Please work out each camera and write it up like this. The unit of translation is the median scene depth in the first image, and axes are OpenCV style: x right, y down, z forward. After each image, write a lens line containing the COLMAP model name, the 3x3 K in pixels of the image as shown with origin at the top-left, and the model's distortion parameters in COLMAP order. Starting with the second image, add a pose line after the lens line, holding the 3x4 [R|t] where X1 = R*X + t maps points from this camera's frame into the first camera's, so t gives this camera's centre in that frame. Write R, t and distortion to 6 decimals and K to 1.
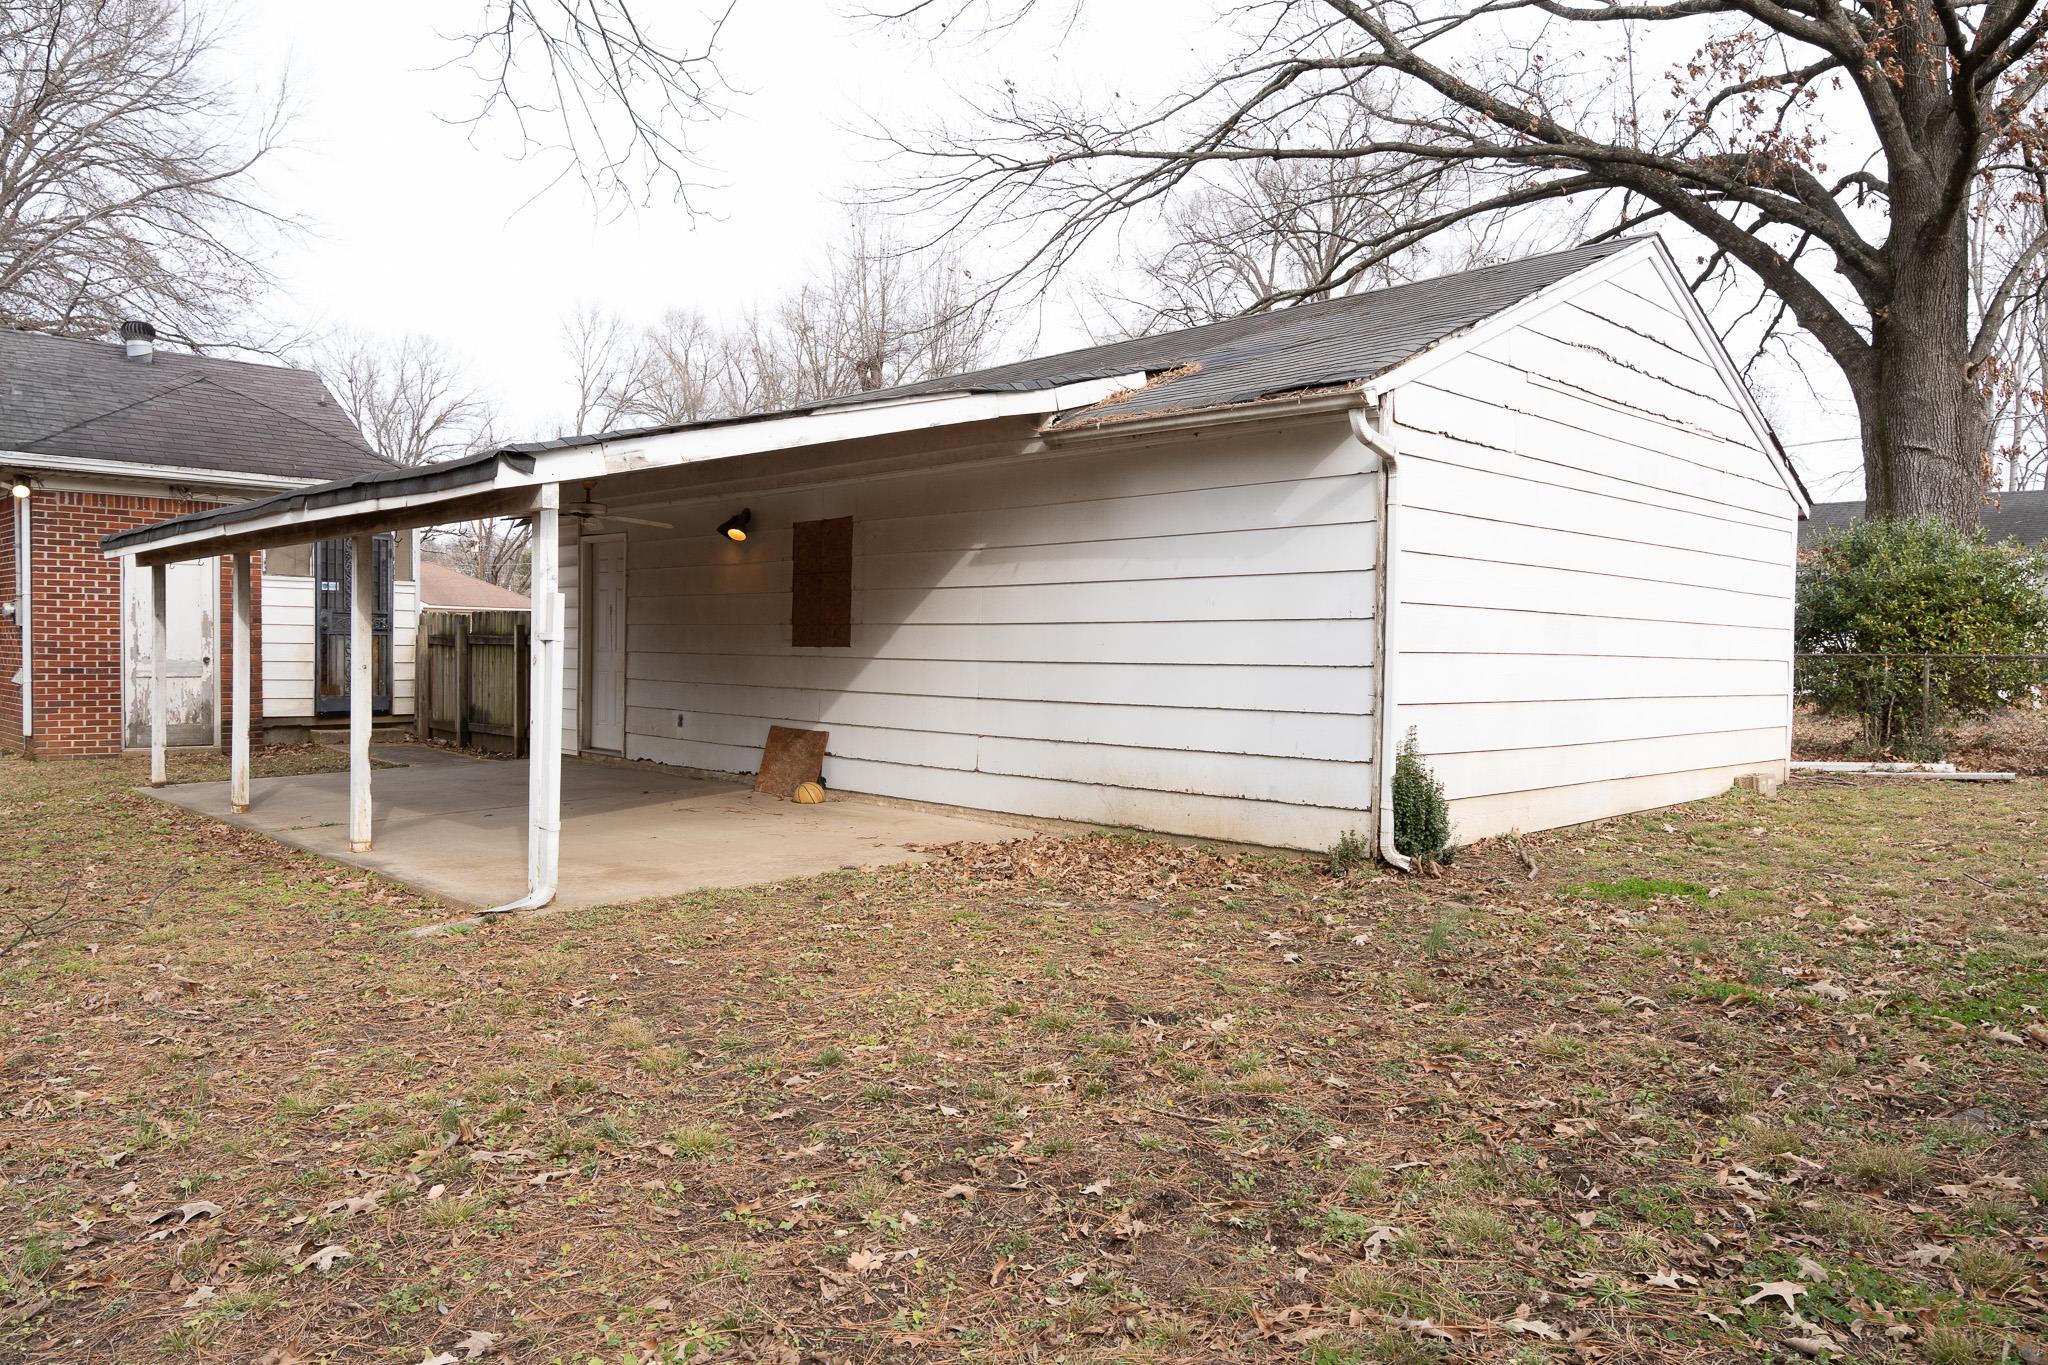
lens RADIAL K [[1395.2, 0, 1043.4], [0, 1395.2, 687.2], [0, 0, 1]] dist [0.000571, -0.009282]
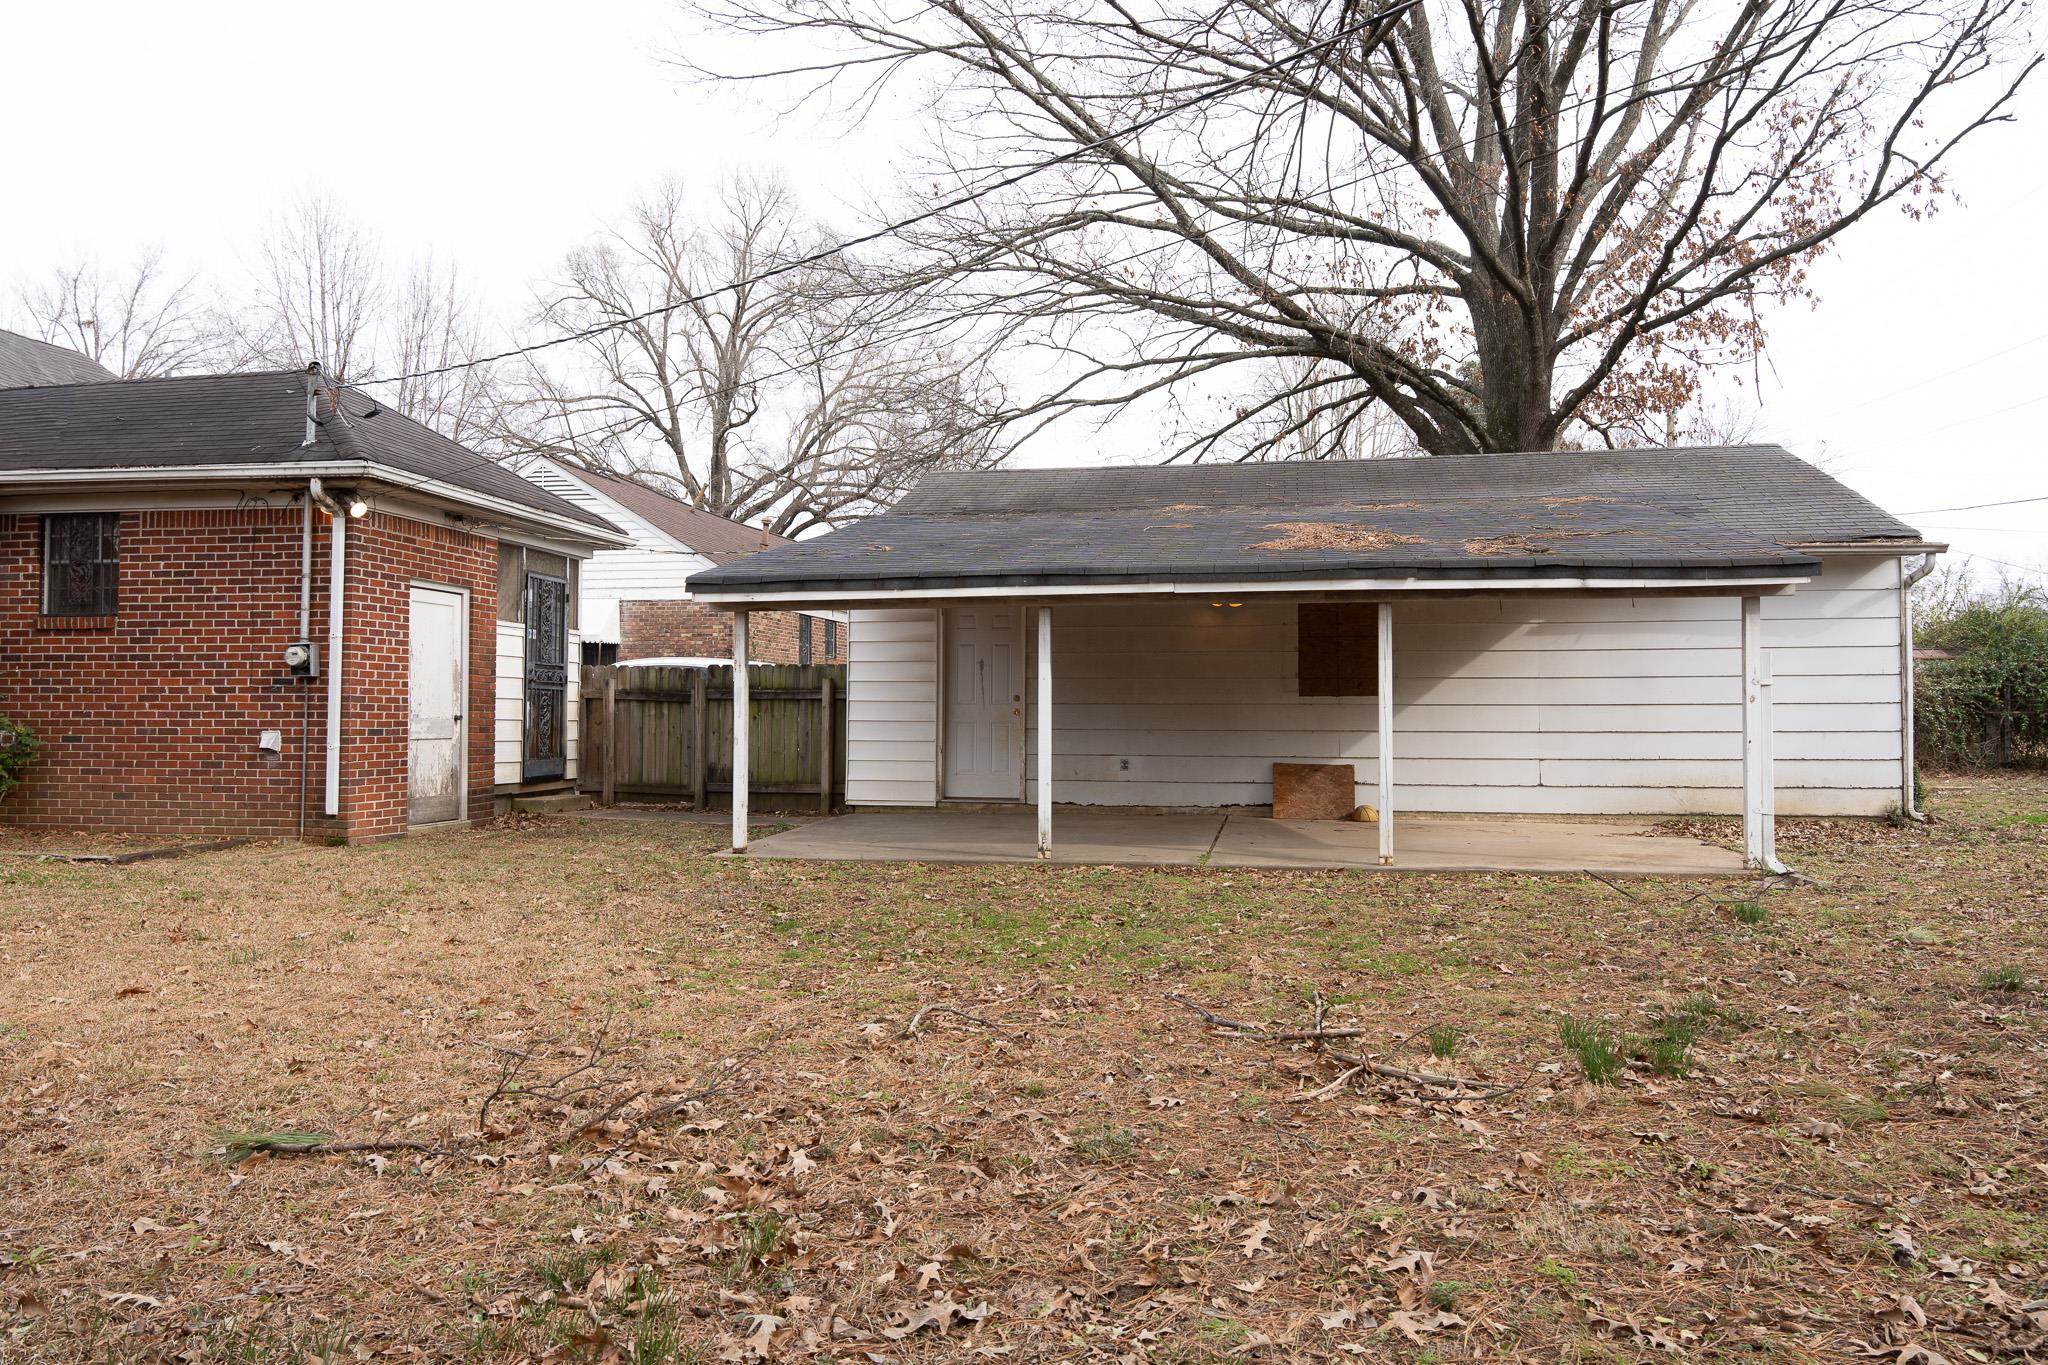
lens RADIAL K [[1395.2, 0, 1043.4], [0, 1395.2, 687.2], [0, 0, 1]] dist [0.000571, -0.009282]
pose [[0.817187, 0.001483, 0.576371, -0.840764], [0.024978, 0.998966, -0.037984, 0.002625], [-0.575832, 0.045437, 0.816305, 0.110493]]
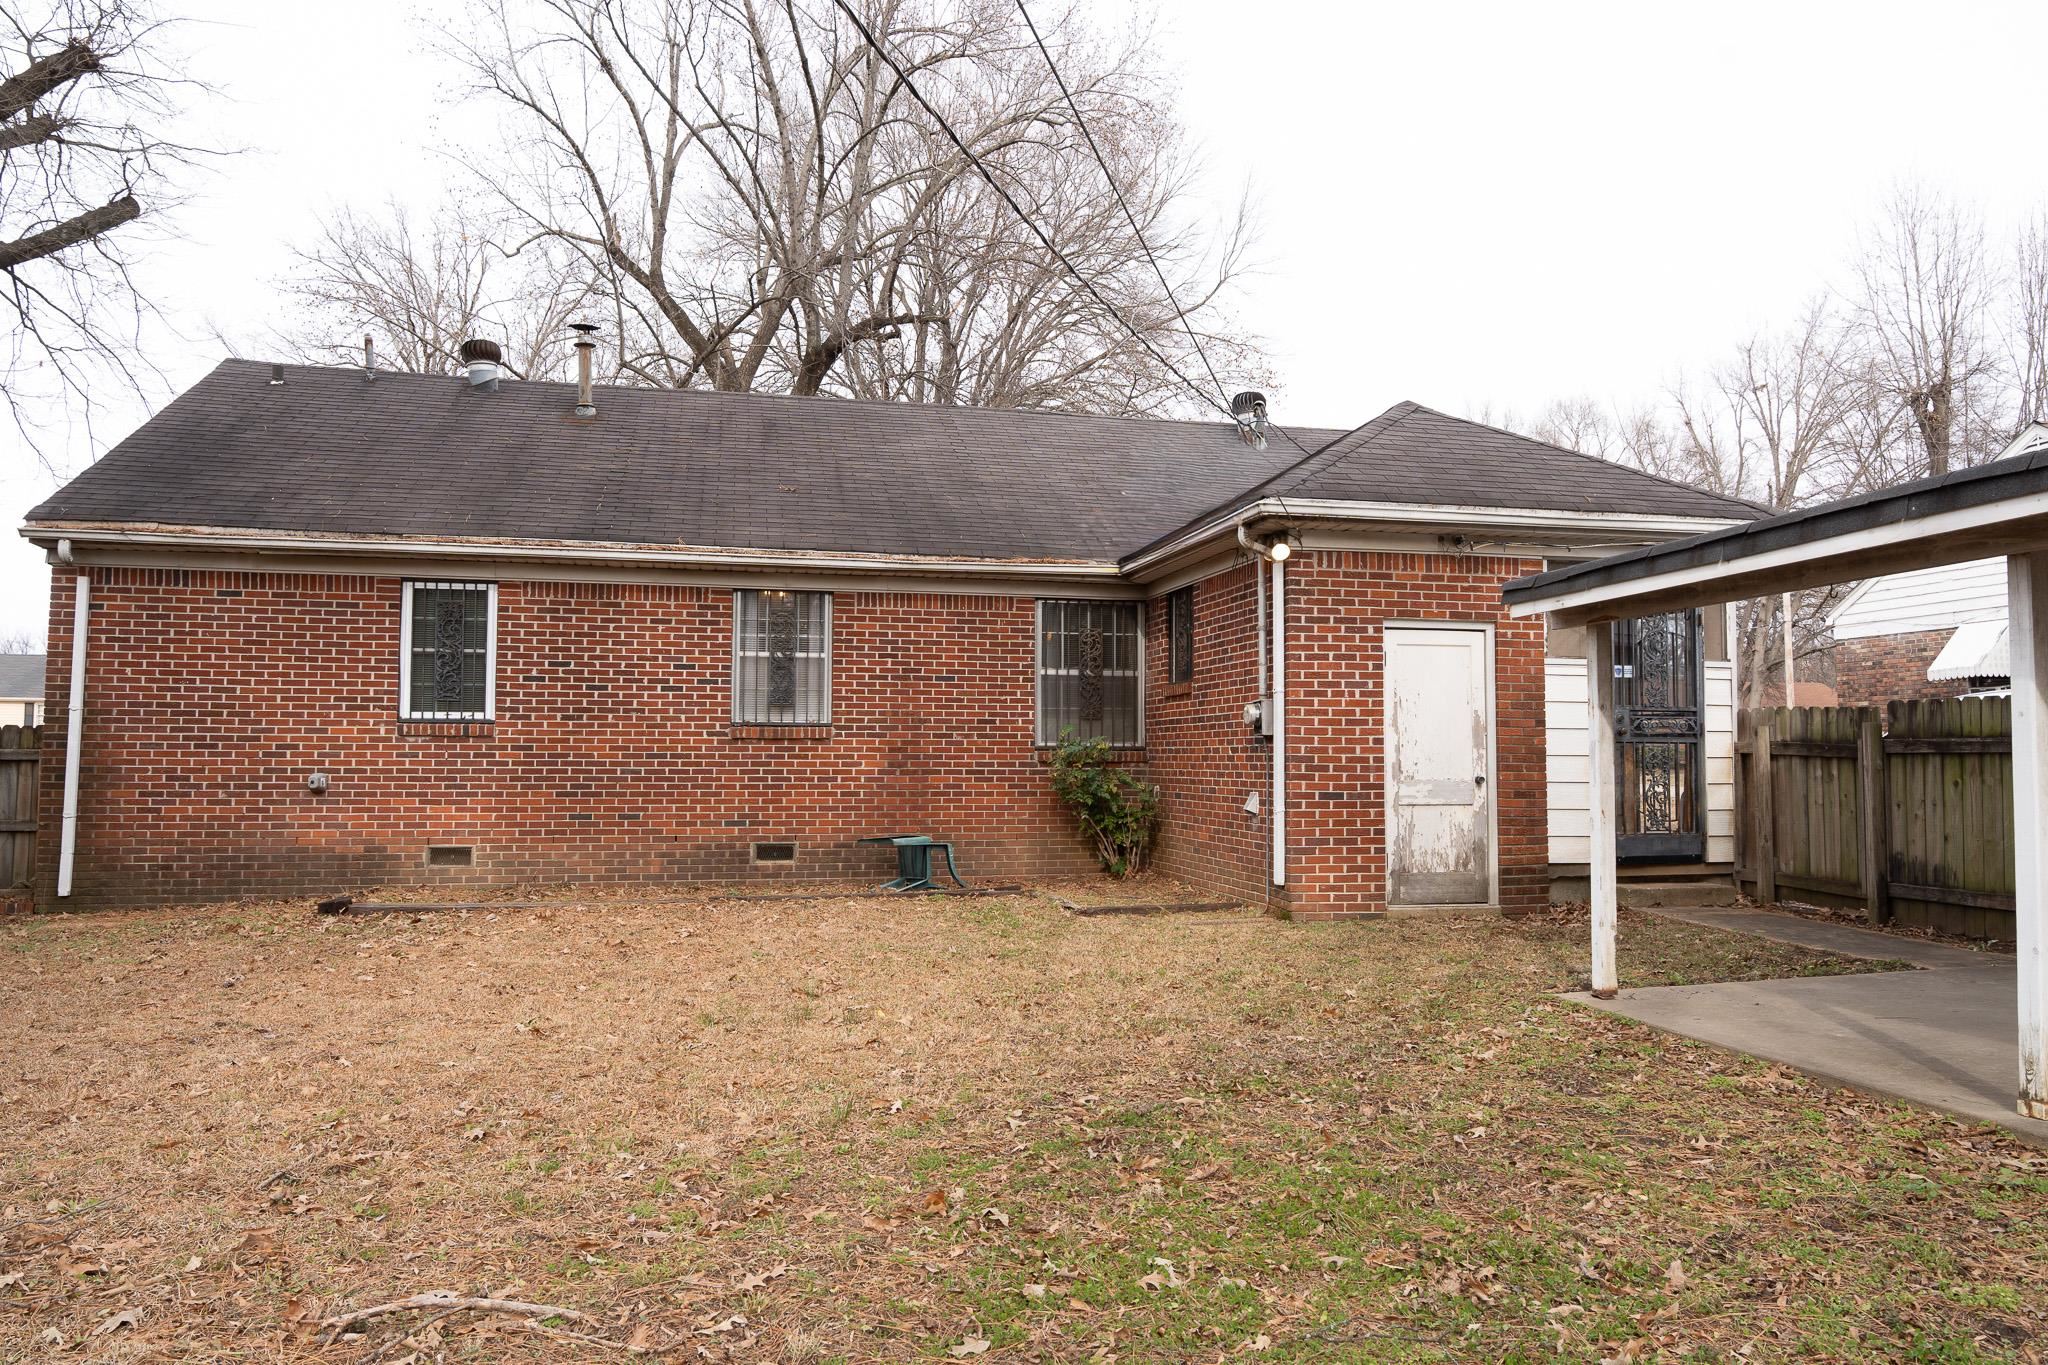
lens RADIAL K [[1372.3, 0, 1024.9], [0, 1372.3, 685.3], [0, 0, 1]] dist [0.002703, -0.019294]
pose [[0.835855, -0.038961, -0.547566, -0.434186], [-0.008323, 0.996464, -0.083608, -0.008089], [0.548887, 0.074442, 0.832575, 0.312478]]
